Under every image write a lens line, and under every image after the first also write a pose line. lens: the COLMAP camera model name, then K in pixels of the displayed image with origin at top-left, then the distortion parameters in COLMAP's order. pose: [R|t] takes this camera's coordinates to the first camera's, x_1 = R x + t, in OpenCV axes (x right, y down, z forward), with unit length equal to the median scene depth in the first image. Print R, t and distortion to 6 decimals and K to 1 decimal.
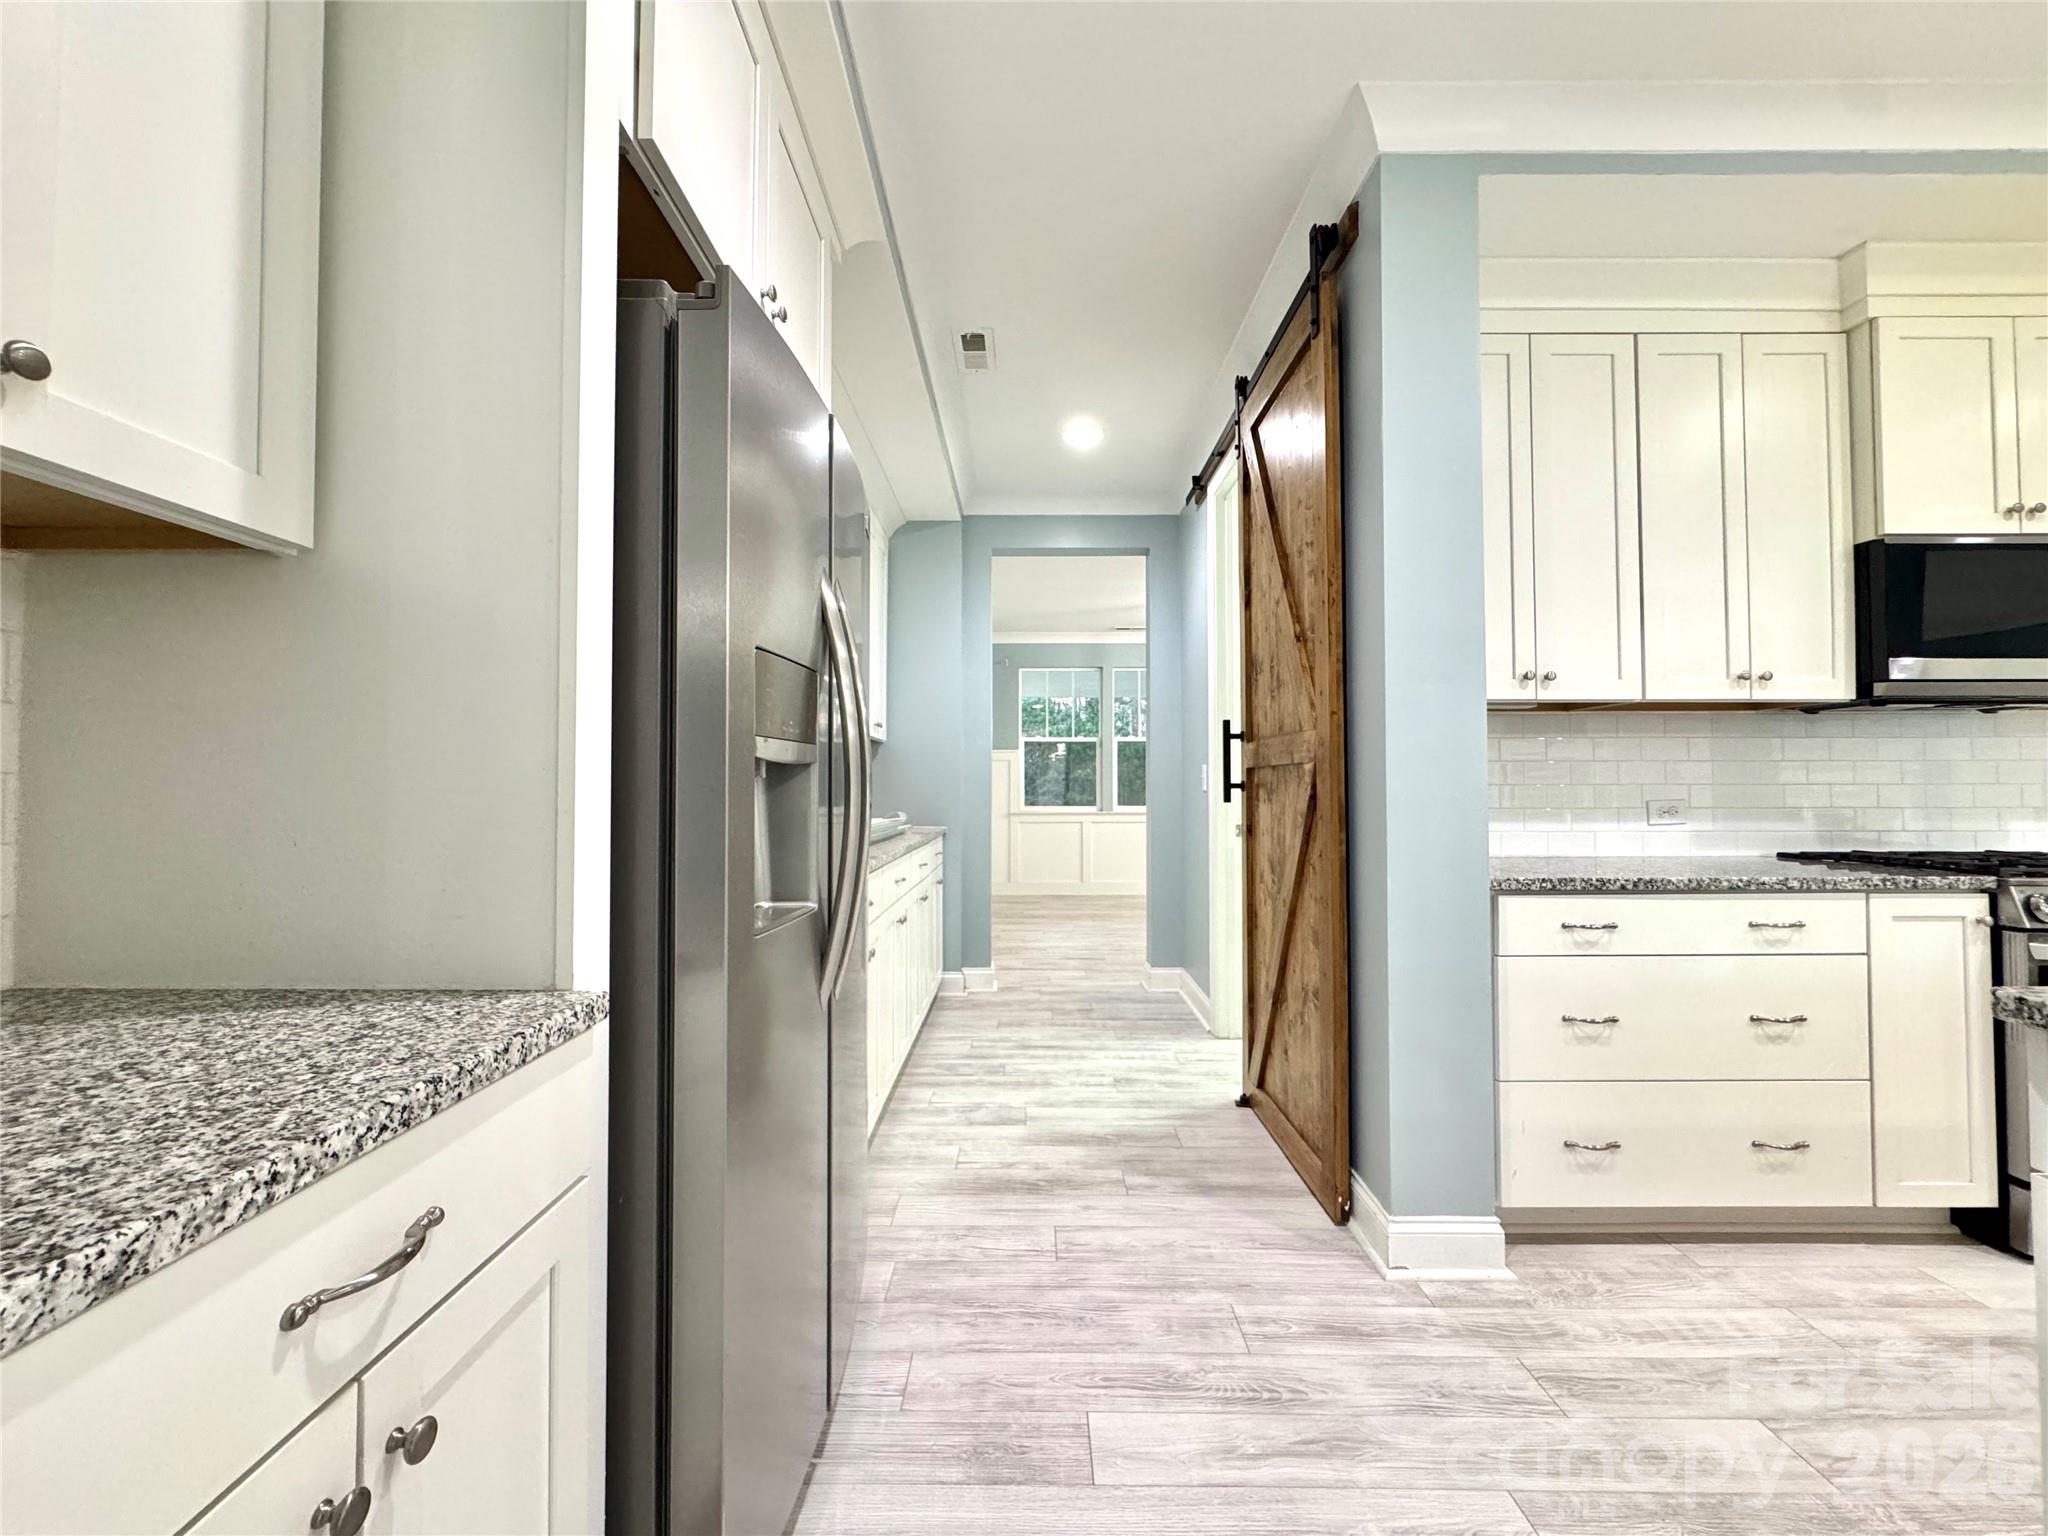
lens RADIAL K [[824.1, 0, 1021.0], [0, 824.1, 768.7], [0, 0, 1]] dist [-0.002896, 0.000408]
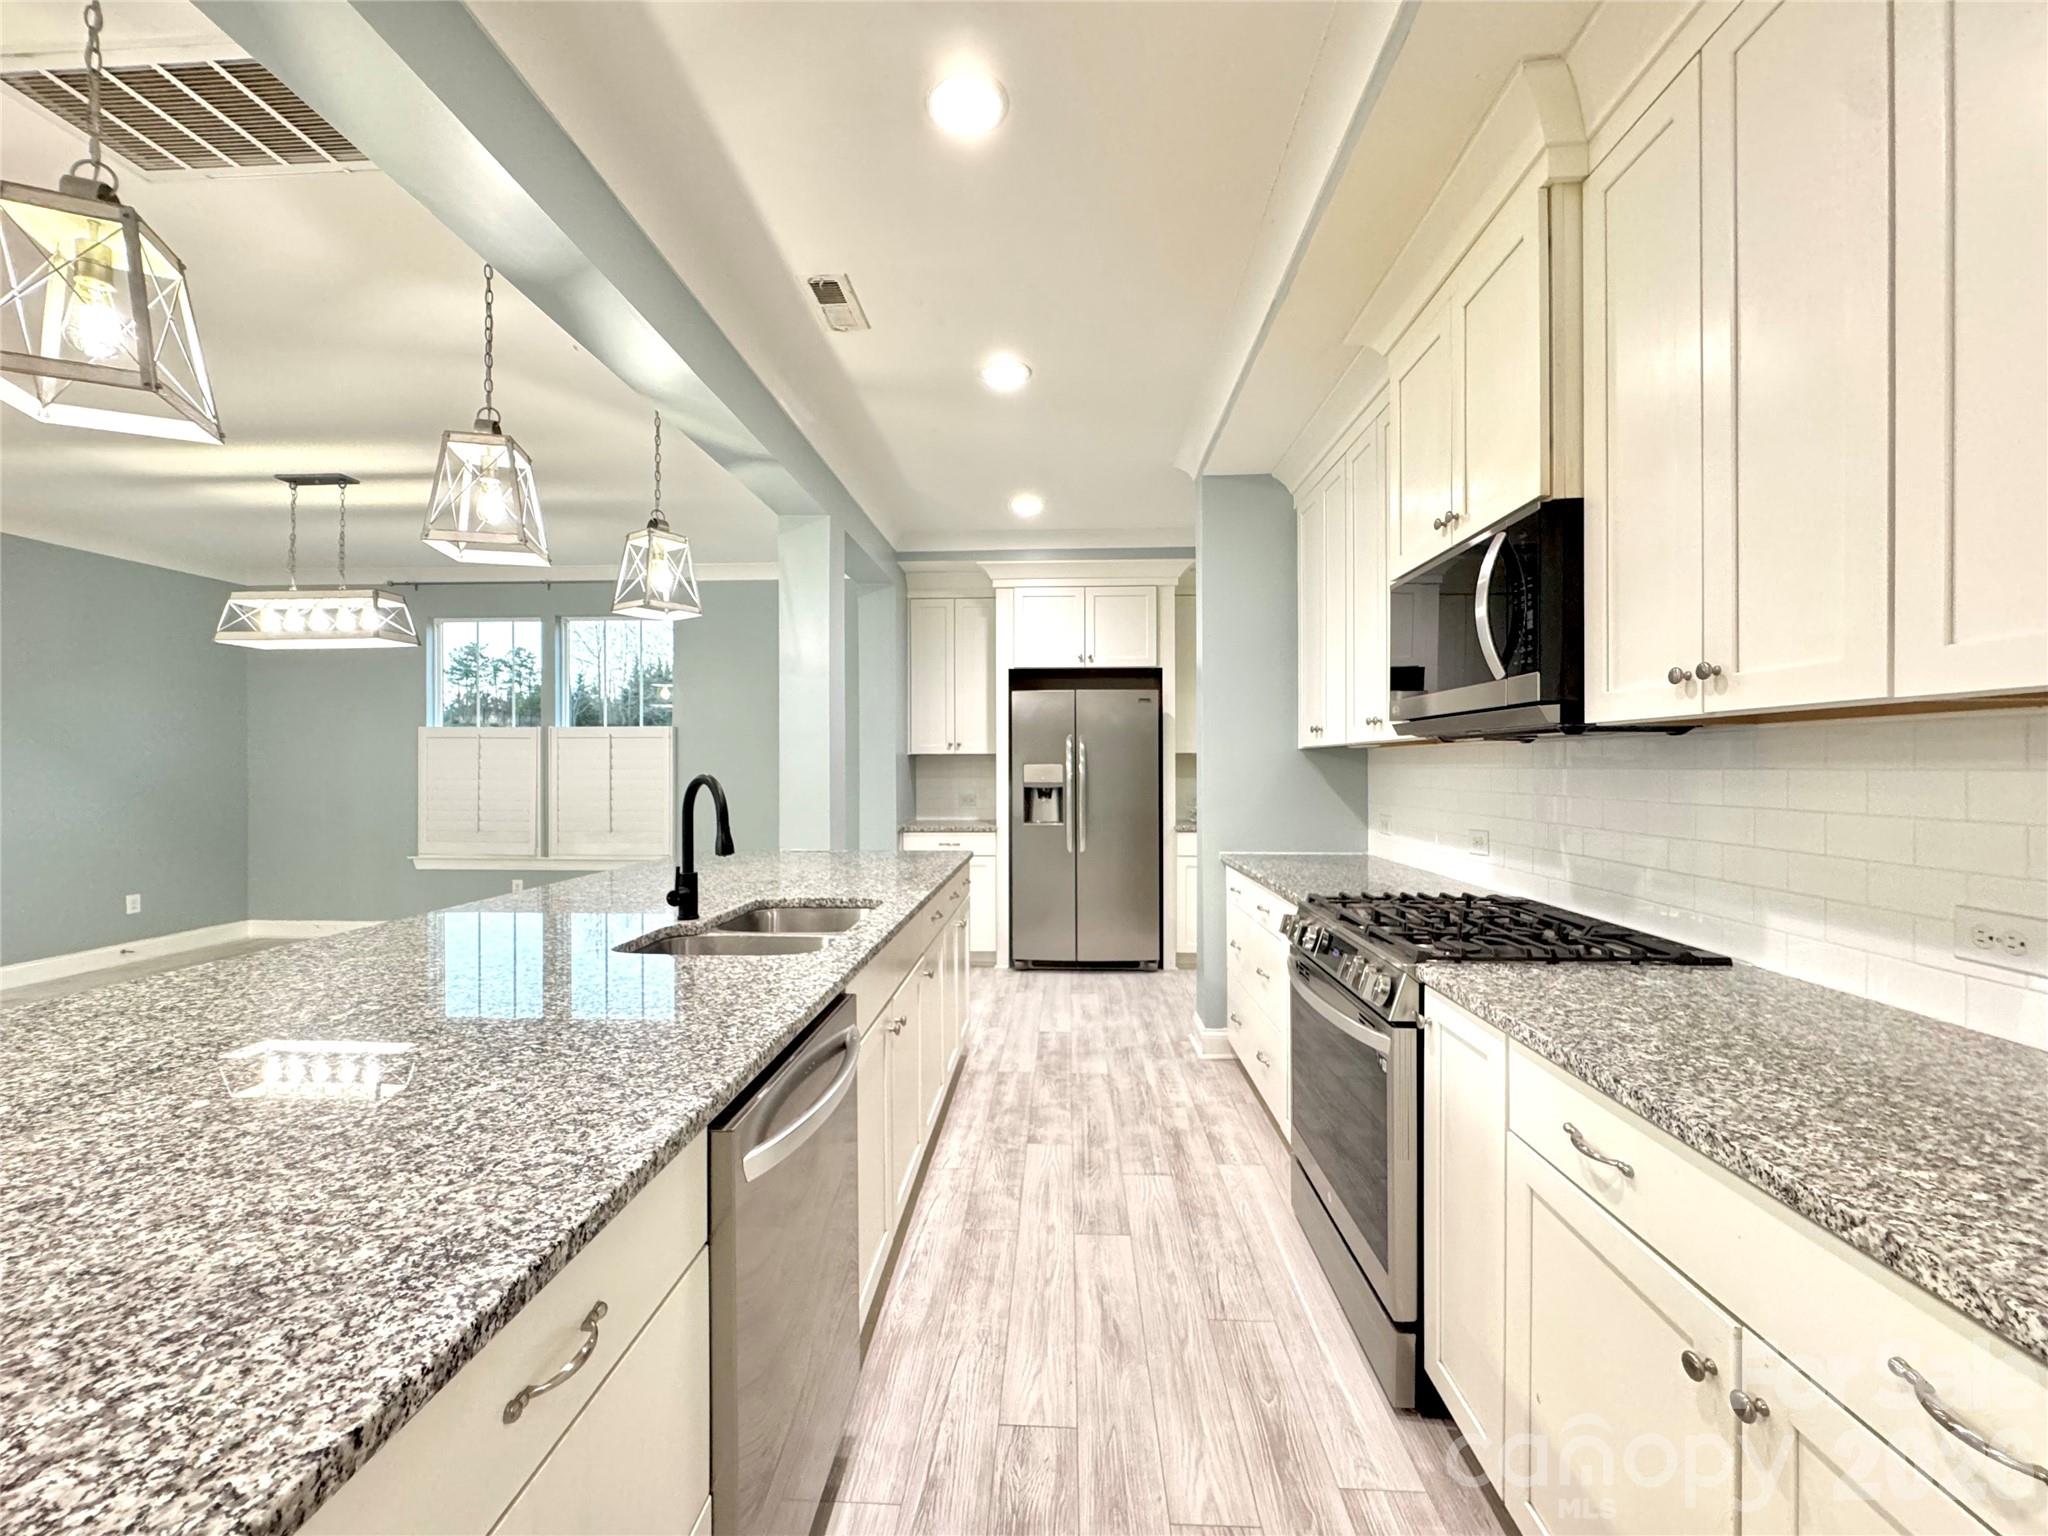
lens RADIAL K [[824.1, 0, 1021.0], [0, 824.1, 768.7], [0, 0, 1]] dist [-0.002896, 0.000408]
pose [[-0.047741, 0.005537, -0.998844, 2.695655], [0.025872, 0.999656, 0.004305, -0.079725], [0.998525, -0.025637, -0.047868, 0.733193]]
